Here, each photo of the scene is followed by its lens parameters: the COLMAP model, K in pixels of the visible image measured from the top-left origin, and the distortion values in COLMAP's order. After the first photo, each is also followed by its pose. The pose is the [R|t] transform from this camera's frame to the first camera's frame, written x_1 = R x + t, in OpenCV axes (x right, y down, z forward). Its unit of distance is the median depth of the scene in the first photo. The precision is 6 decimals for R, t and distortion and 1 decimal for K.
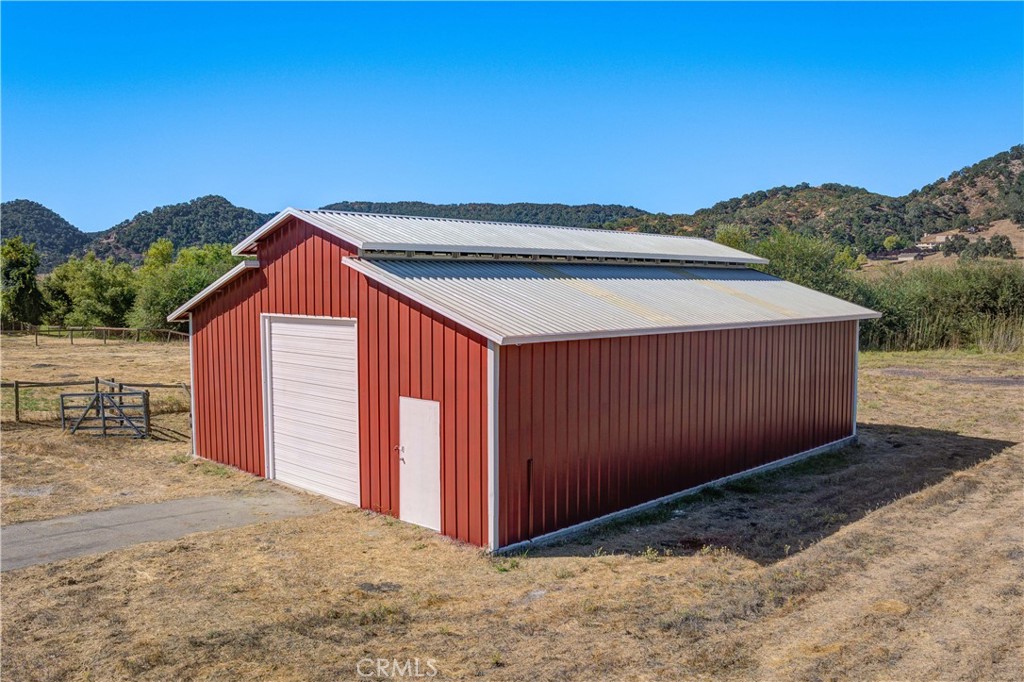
lens RADIAL K [[848.9, 0, 519.8], [0, 848.9, 335.0], [0, 0, 1]] dist [-0.097274, -0.029432]
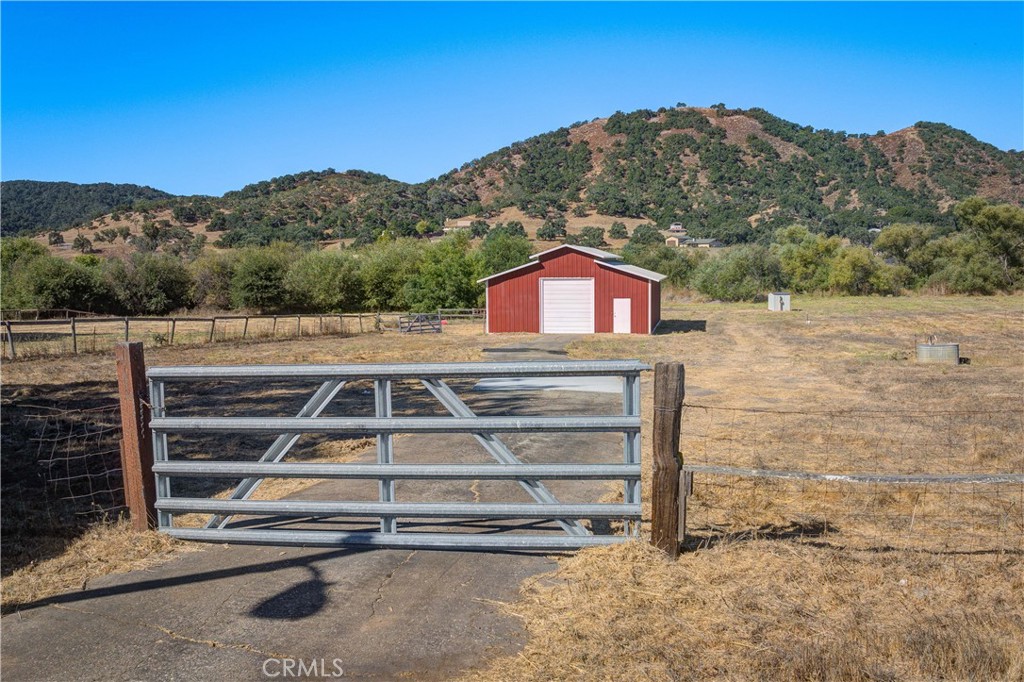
lens RADIAL K [[848.9, 0, 520.9], [0, 848.9, 339.1], [0, 0, 1]] dist [-0.097274, -0.029432]
pose [[0.845418, -0.054515, 0.531315, -0.043566], [0.040284, 0.998452, 0.038346, 0.001616], [-0.532583, -0.011015, 0.846306, -0.033637]]
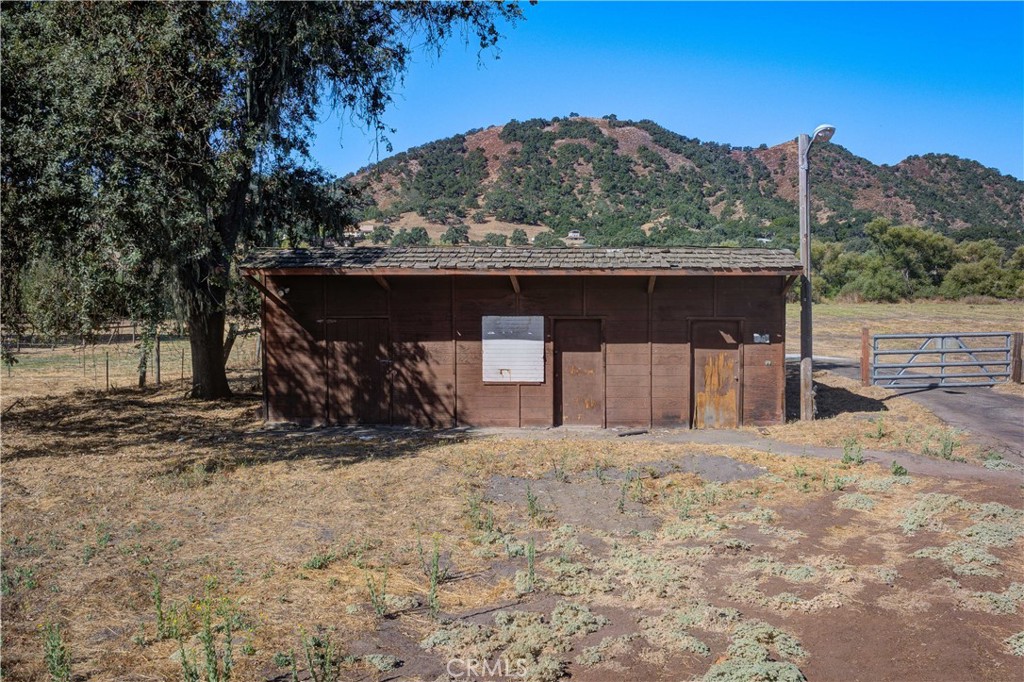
lens RADIAL K [[848.9, 0, 520.2], [0, 848.9, 336.3], [0, 0, 1]] dist [-0.097274, -0.029432]
pose [[0.767451, -0.050284, 0.639133, -0.064970], [0.036467, 0.998729, 0.034787, 0.000865], [-0.640070, -0.003390, 0.768309, -0.037522]]
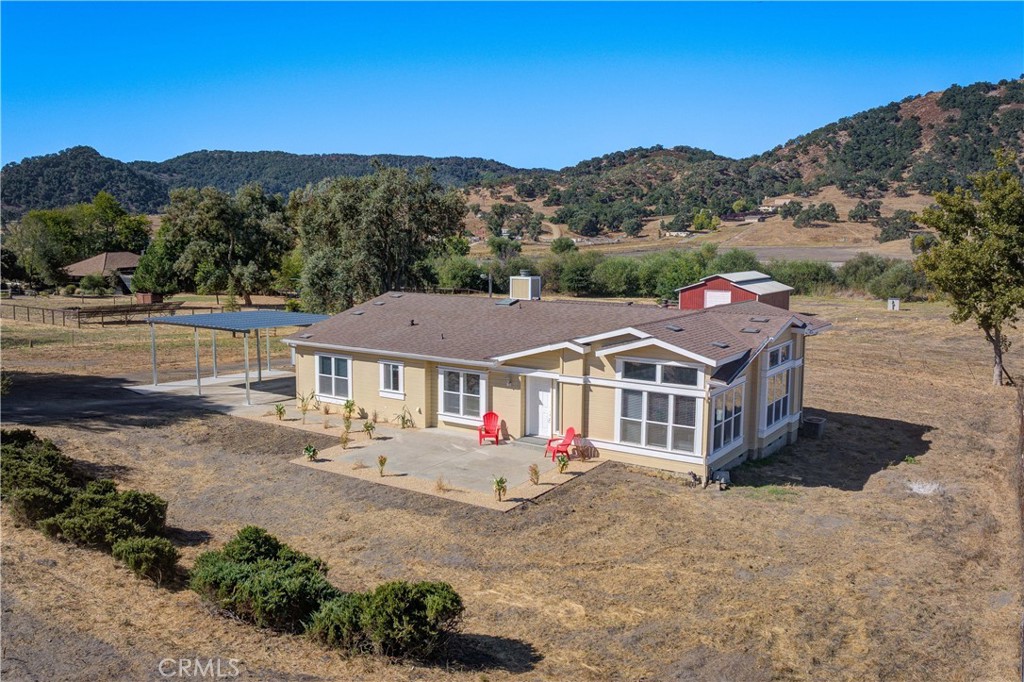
lens RADIAL K [[848.9, 0, 519.3], [0, 848.9, 336.3], [0, 0, 1]] dist [-0.097274, -0.029432]
pose [[0.984008, -0.016046, 0.177399, -0.059672], [0.004881, 0.997989, 0.063198, -0.001861], [-0.178056, -0.061321, 0.982108, -0.105054]]
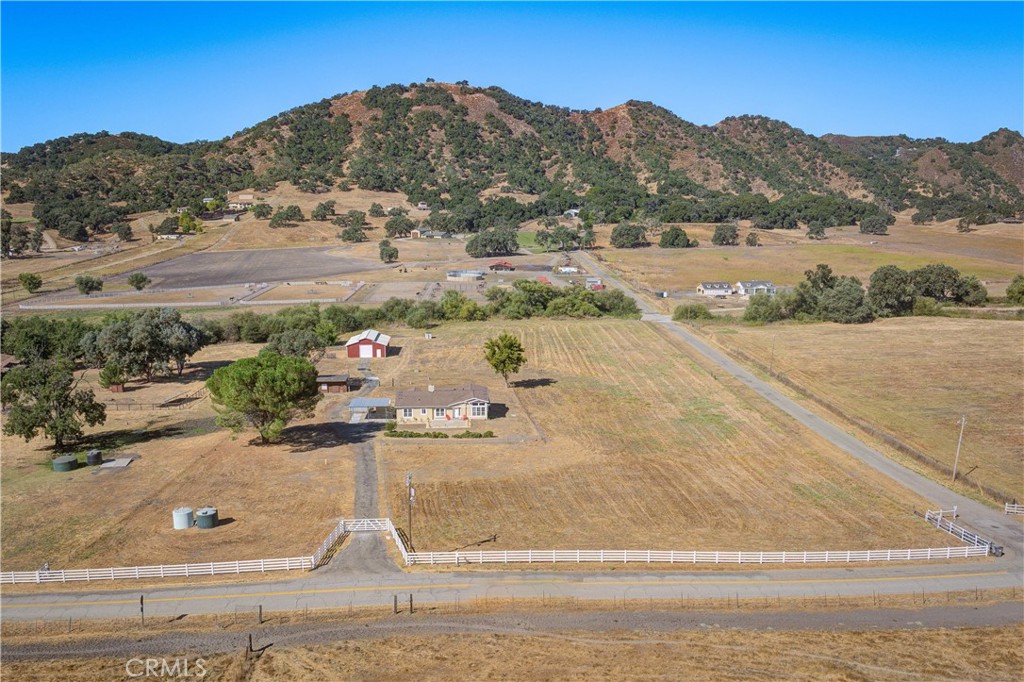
lens RADIAL K [[848.9, 0, 519.5], [0, 848.9, 337.6], [0, 0, 1]] dist [-0.097274, -0.029432]
pose [[0.665635, -0.123613, 0.735969, -0.181709], [0.042822, 0.990888, 0.127700, -0.037393], [-0.745048, -0.053485, 0.664863, -0.209501]]
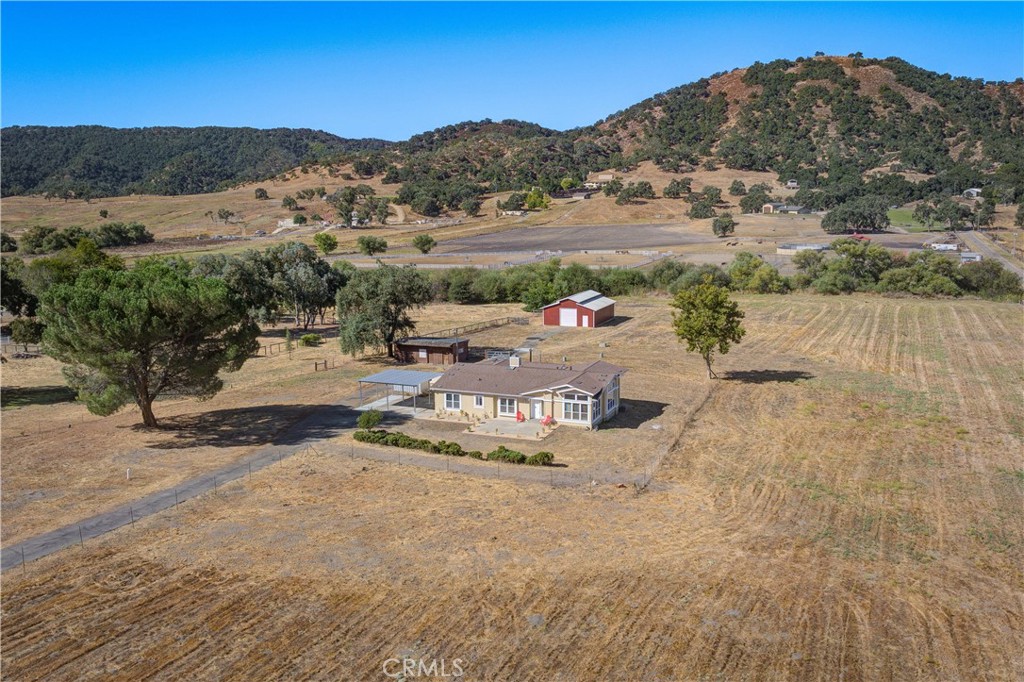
lens RADIAL K [[848.9, 0, 520.2], [0, 848.9, 337.4], [0, 0, 1]] dist [-0.097274, -0.029432]
pose [[0.928078, -0.074041, 0.364951, -0.090890], [0.035216, 0.993093, 0.111923, -0.016776], [-0.370717, -0.091021, 0.924275, -0.164521]]
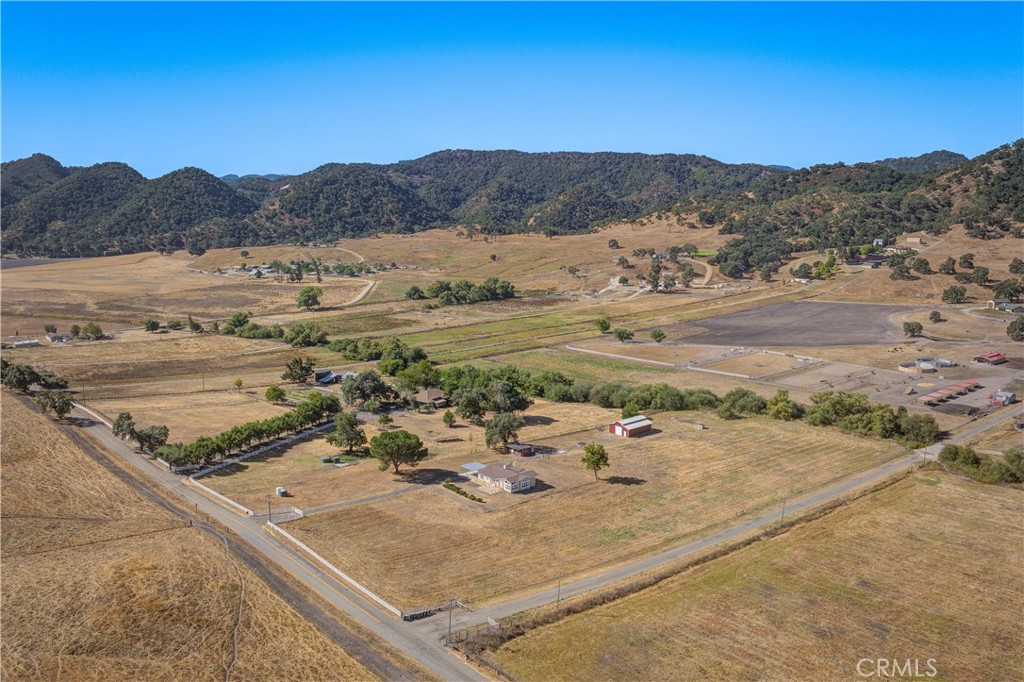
lens RADIAL K [[848.9, 0, 518.5], [0, 848.9, 336.0], [0, 0, 1]] dist [-0.097274, -0.029432]
pose [[0.995448, 0.004858, -0.095178, -0.014758], [0.005381, 0.994242, 0.107023, -0.089840], [0.095149, -0.107048, 0.989690, -0.393316]]
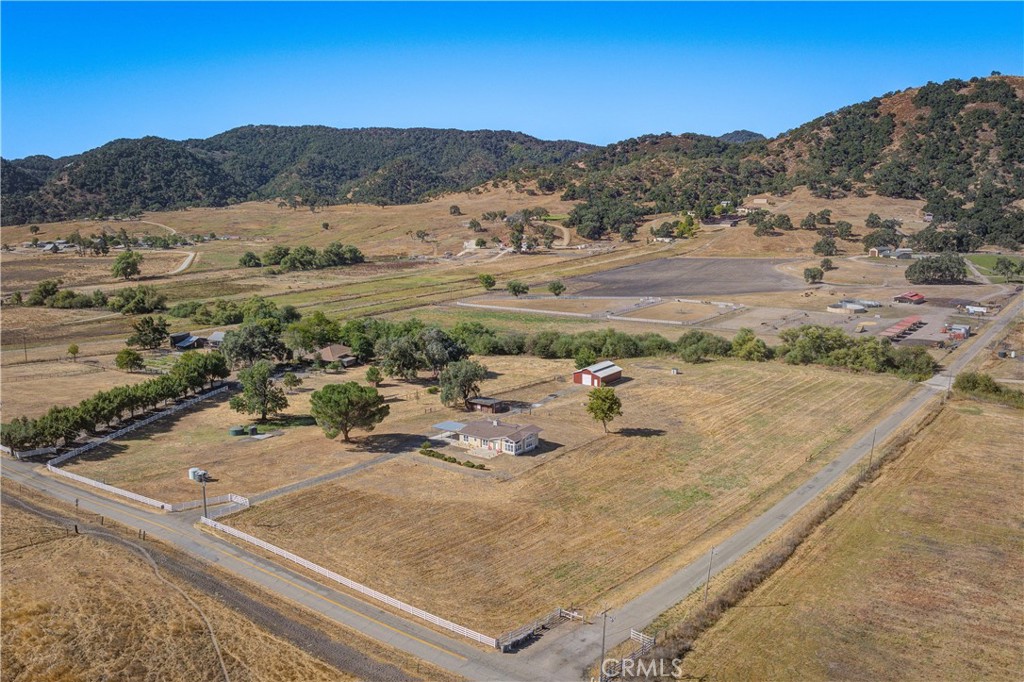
lens RADIAL K [[848.9, 0, 519.2], [0, 848.9, 337.0], [0, 0, 1]] dist [-0.097274, -0.029432]
pose [[0.989863, -0.031568, 0.138476, -0.079446], [0.014241, 0.992133, 0.124373, -0.058684], [-0.141313, -0.121140, 0.982525, -0.311936]]
